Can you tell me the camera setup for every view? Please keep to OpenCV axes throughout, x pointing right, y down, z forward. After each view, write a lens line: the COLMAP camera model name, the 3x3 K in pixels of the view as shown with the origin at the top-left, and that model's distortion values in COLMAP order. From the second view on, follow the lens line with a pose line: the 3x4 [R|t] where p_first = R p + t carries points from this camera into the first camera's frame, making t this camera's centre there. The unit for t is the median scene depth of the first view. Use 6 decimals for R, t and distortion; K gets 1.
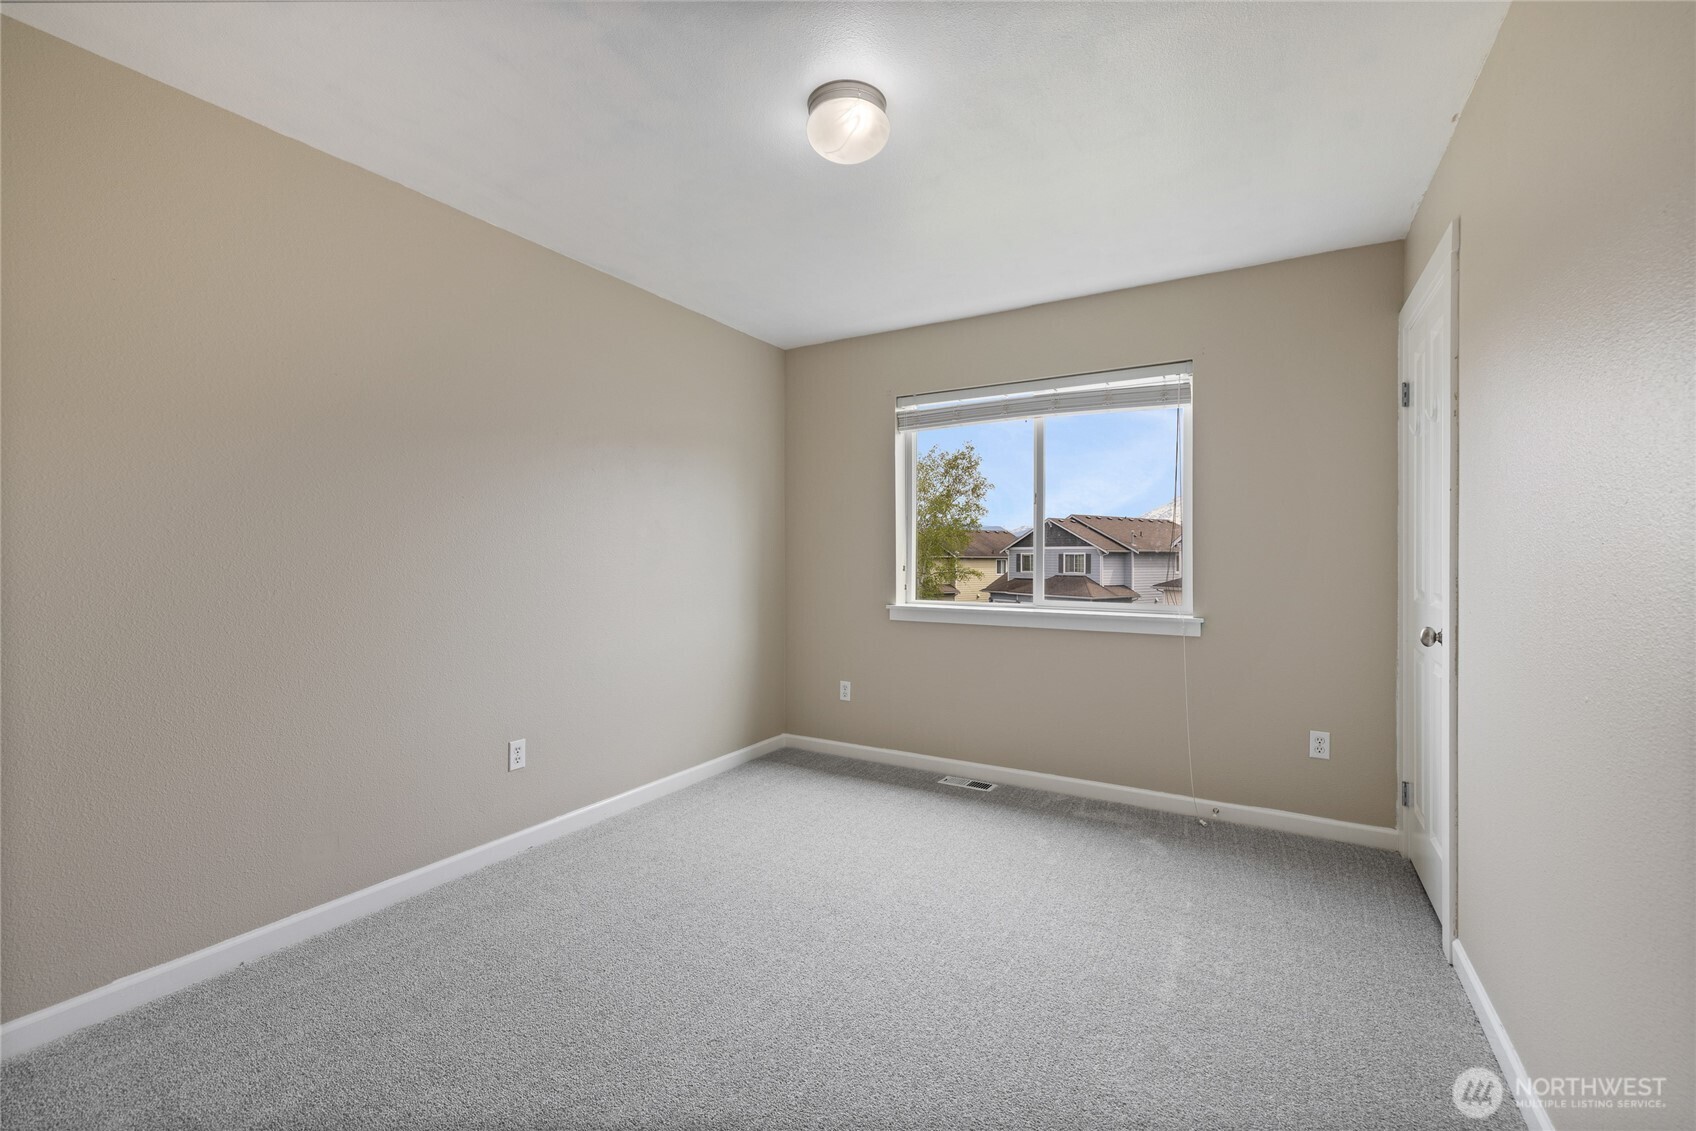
lens RADIAL K [[712.2, 0, 848.2], [0, 712.2, 561.9], [0, 0, 1]] dist [0.000515, 0.000606]
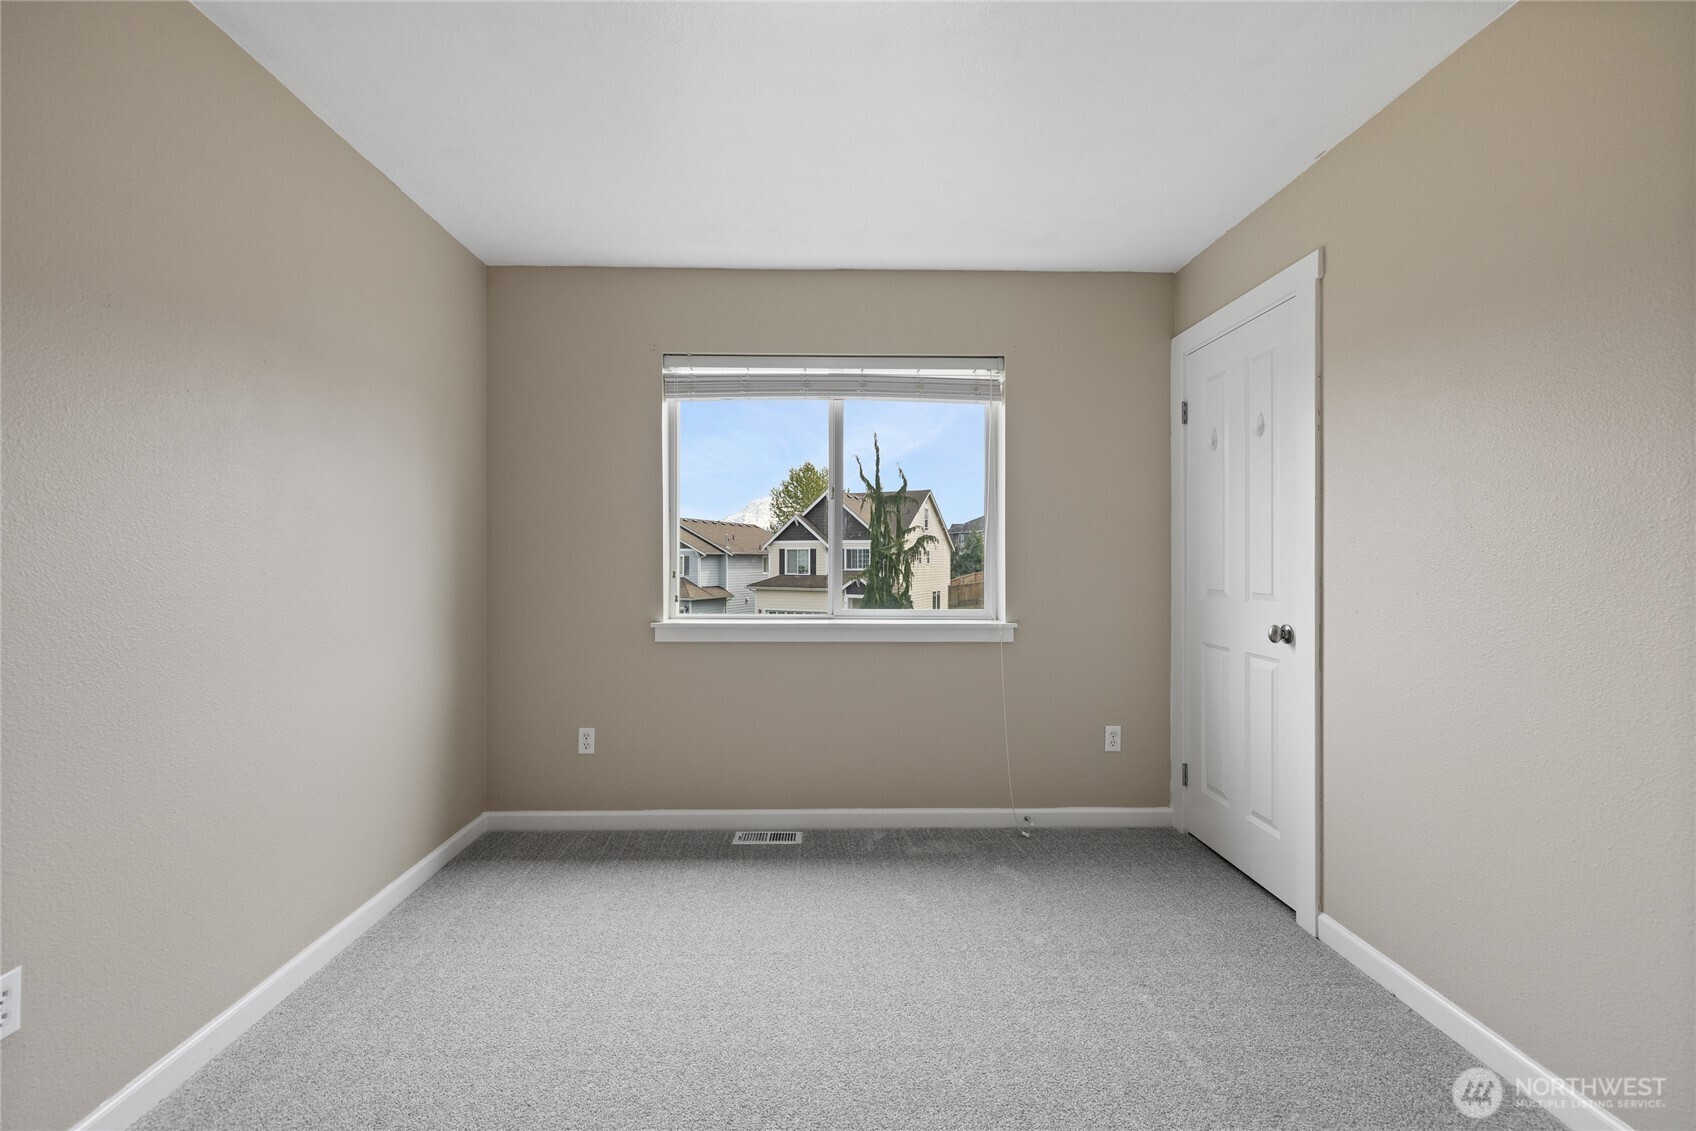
lens RADIAL K [[712.2, 0, 847.0], [0, 712.2, 559.9], [0, 0, 1]] dist [0.000515, 0.000606]
pose [[0.851332, -0.001500, 0.524626, -0.188228], [0.004557, 0.999979, -0.004535, -0.003051], [-0.524608, 0.006251, 0.851321, 0.262096]]
